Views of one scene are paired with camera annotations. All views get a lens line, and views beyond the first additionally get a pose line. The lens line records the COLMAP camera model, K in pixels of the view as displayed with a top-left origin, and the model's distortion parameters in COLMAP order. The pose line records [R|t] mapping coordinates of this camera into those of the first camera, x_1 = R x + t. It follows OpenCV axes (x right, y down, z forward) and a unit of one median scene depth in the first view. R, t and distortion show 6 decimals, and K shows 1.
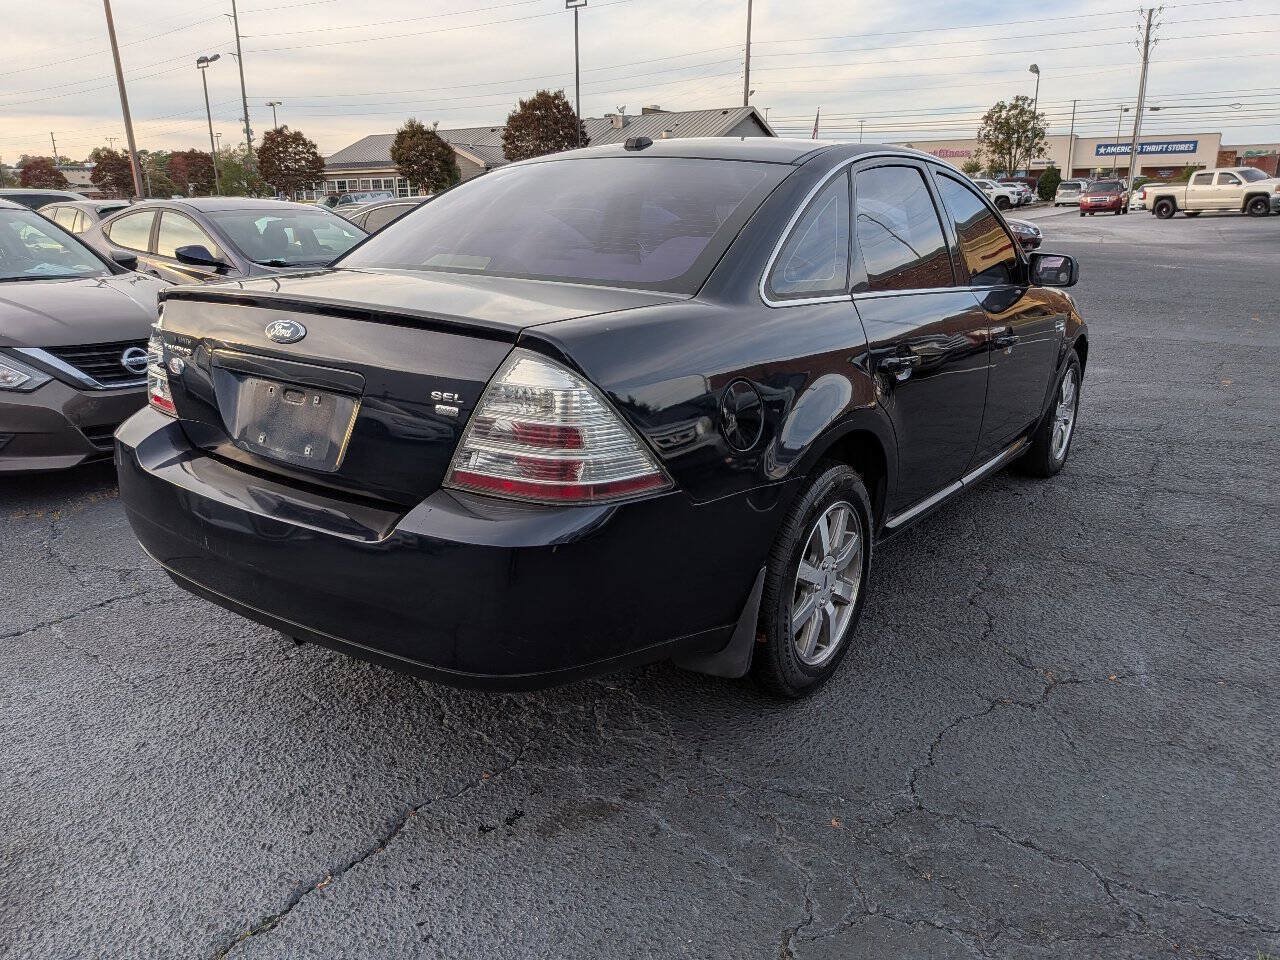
lens RADIAL K [[943.0, 0, 622.6], [0, 943.0, 480.2], [0, 0, 1]] dist [0.008967, -0.030325]
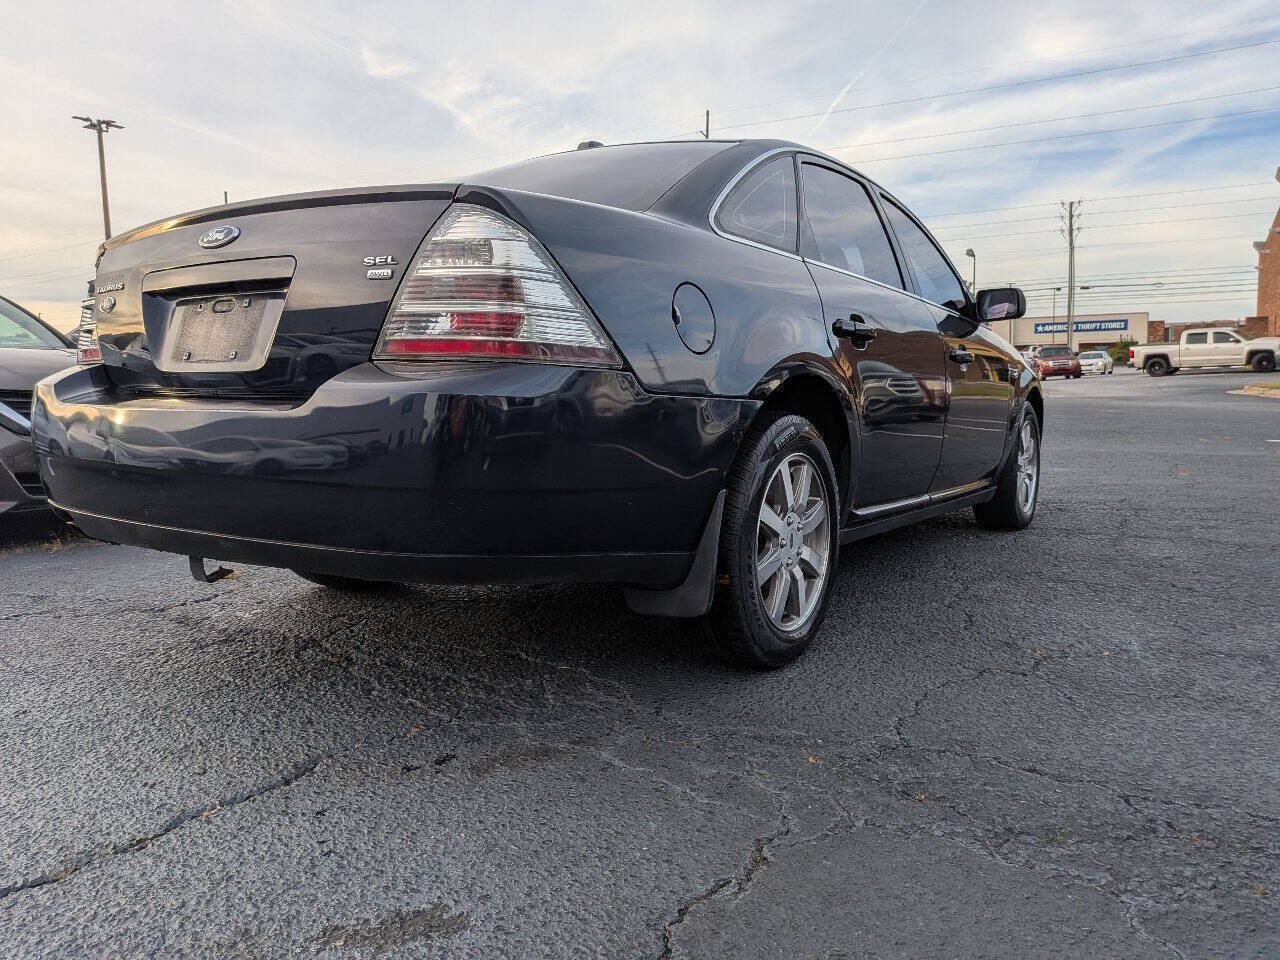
lens RADIAL K [[941.0, 0, 623.8], [0, 941.0, 455.6], [0, 0, 1]] dist [0.007693, -0.029339]
pose [[0.999413, -0.007012, 0.033526, 0.018684], [0.013834, 0.978066, -0.207838, 0.221782], [-0.031333, 0.208179, 0.977589, 0.077398]]
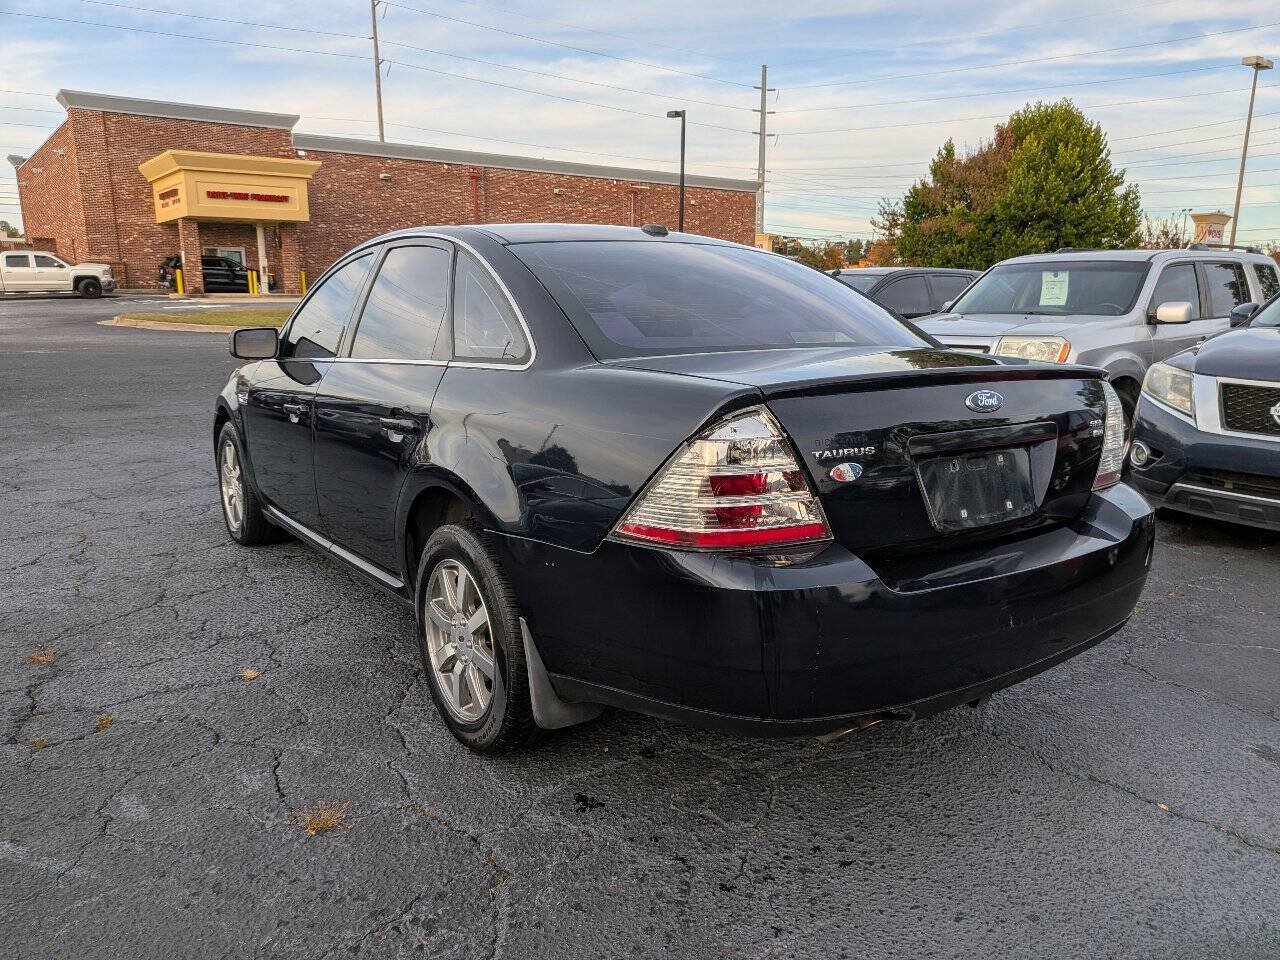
lens RADIAL K [[949.3, 0, 647.2], [0, 949.3, 484.0], [0, 0, 1]] dist [0.000179, -0.008340]
pose [[0.312392, -0.176133, 0.933482, -1.239638], [0.253096, 0.962574, 0.096923, -0.223737], [-0.915617, 0.205982, 0.345279, 0.829519]]
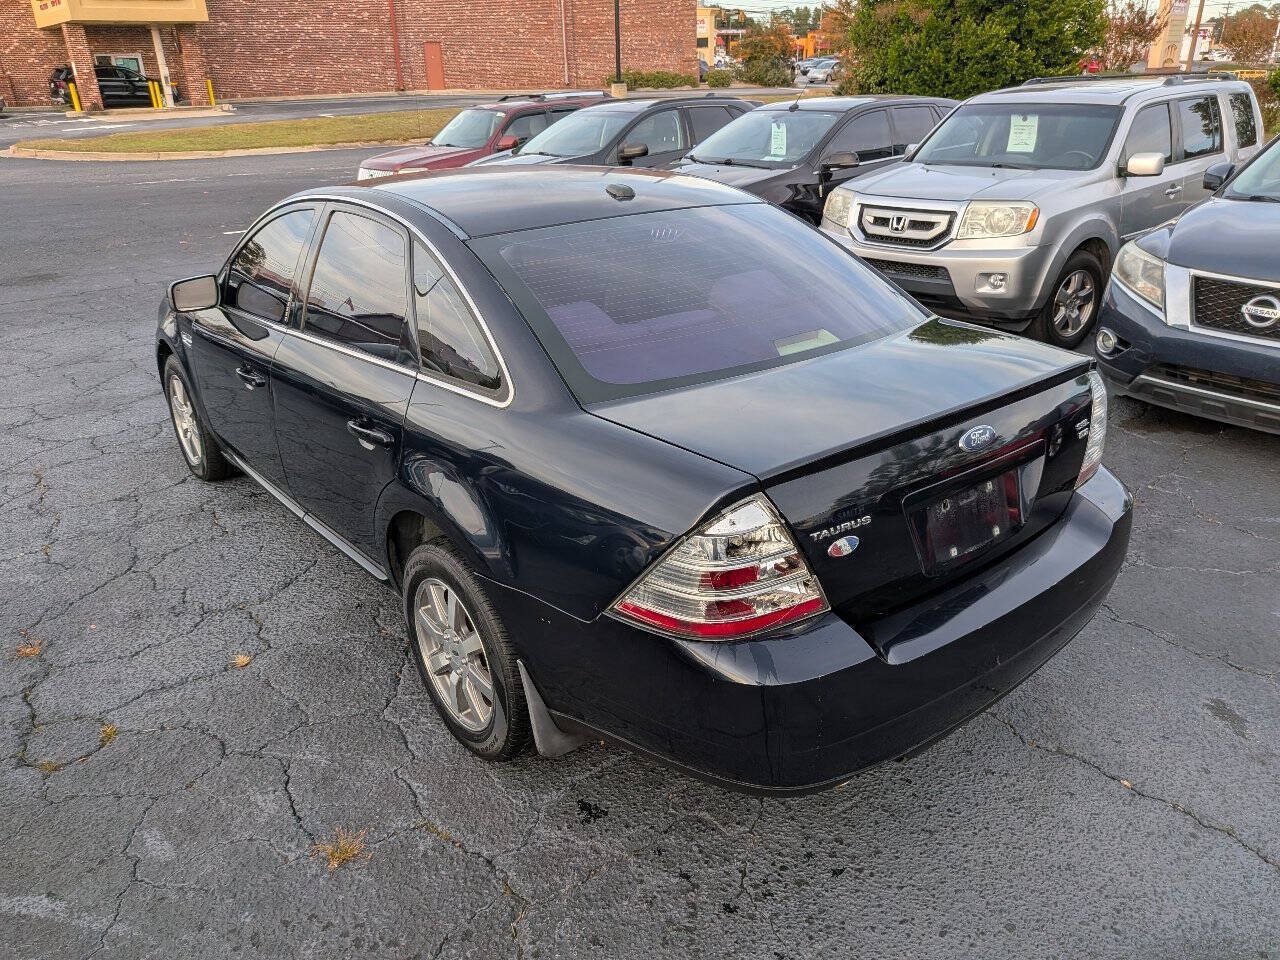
lens RADIAL K [[953.0, 0, 631.0], [0, 953.0, 479.2], [0, 0, 1]] dist [-0.007191, 0.000963]
pose [[0.266048, -0.378268, 0.886641, -1.175922], [0.290292, 0.908532, 0.300501, -0.454601], [-0.919211, 0.177437, 0.351521, 0.822548]]
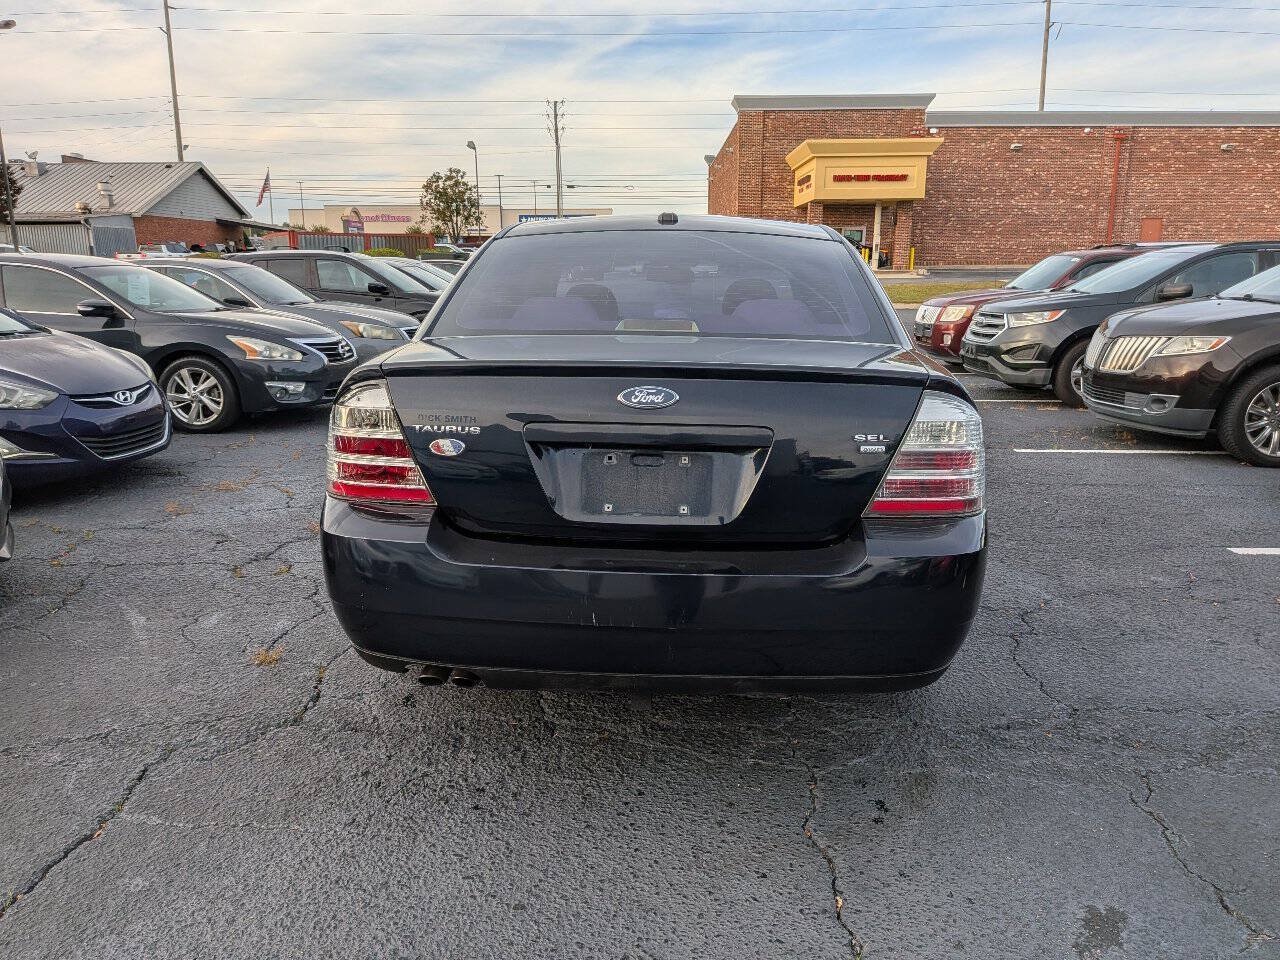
lens RADIAL K [[940.1, 0, 639.8], [0, 940.1, 474.7], [0, 0, 1]] dist [0.048436, -0.082673]
pose [[0.835062, -0.112177, 0.538598, -0.767890], [0.148006, 0.988706, -0.023551, -0.042805], [-0.529873, 0.099383, 0.842234, 0.130412]]
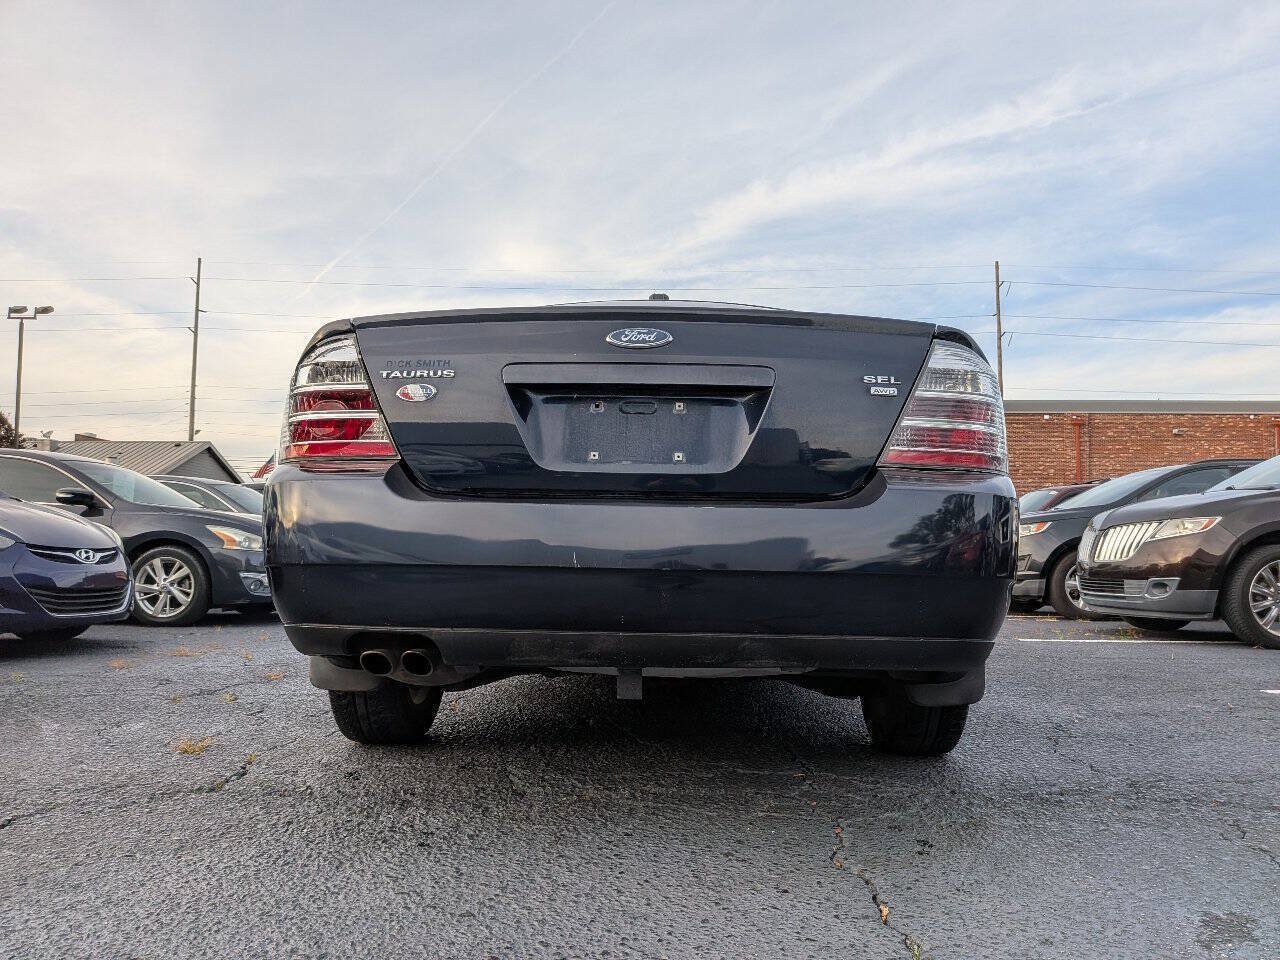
lens RADIAL K [[934.8, 0, 656.4], [0, 934.8, 481.0], [0, 0, 1]] dist [0.044717, -0.078436]
pose [[0.819651, 0.055445, 0.570173, -0.723529], [0.149830, 0.939911, -0.306788, 0.222424], [-0.552922, 0.336888, 0.762092, 0.271075]]
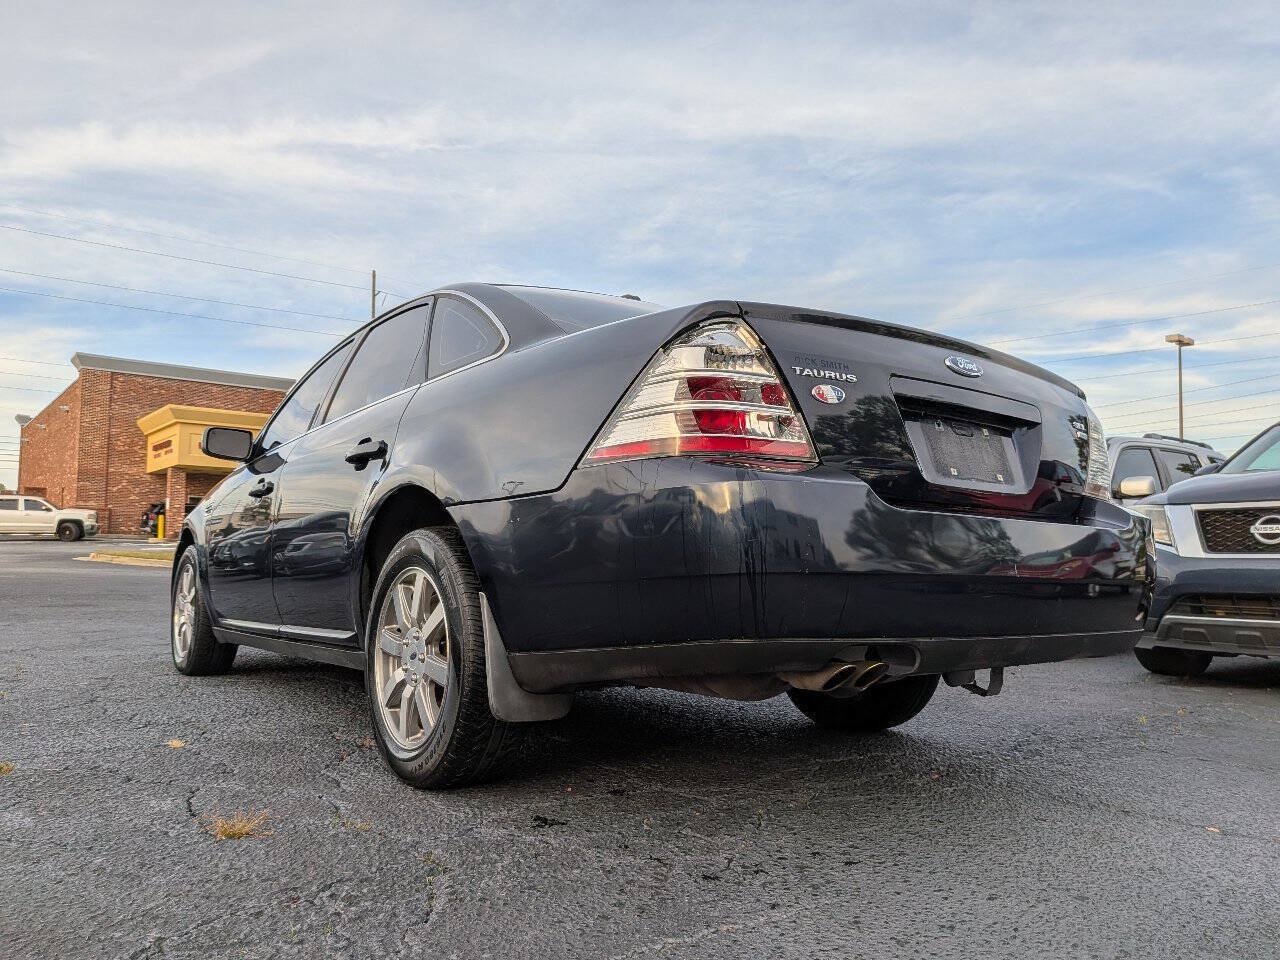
lens RADIAL K [[943.0, 0, 622.6], [0, 943.0, 480.2], [0, 0, 1]] dist [0.008967, -0.030325]
pose [[0.307226, 0.097017, 0.946679, -1.205606], [0.243229, 0.953743, -0.176676, 0.044340], [-0.920028, 0.284539, 0.269417, 0.916566]]
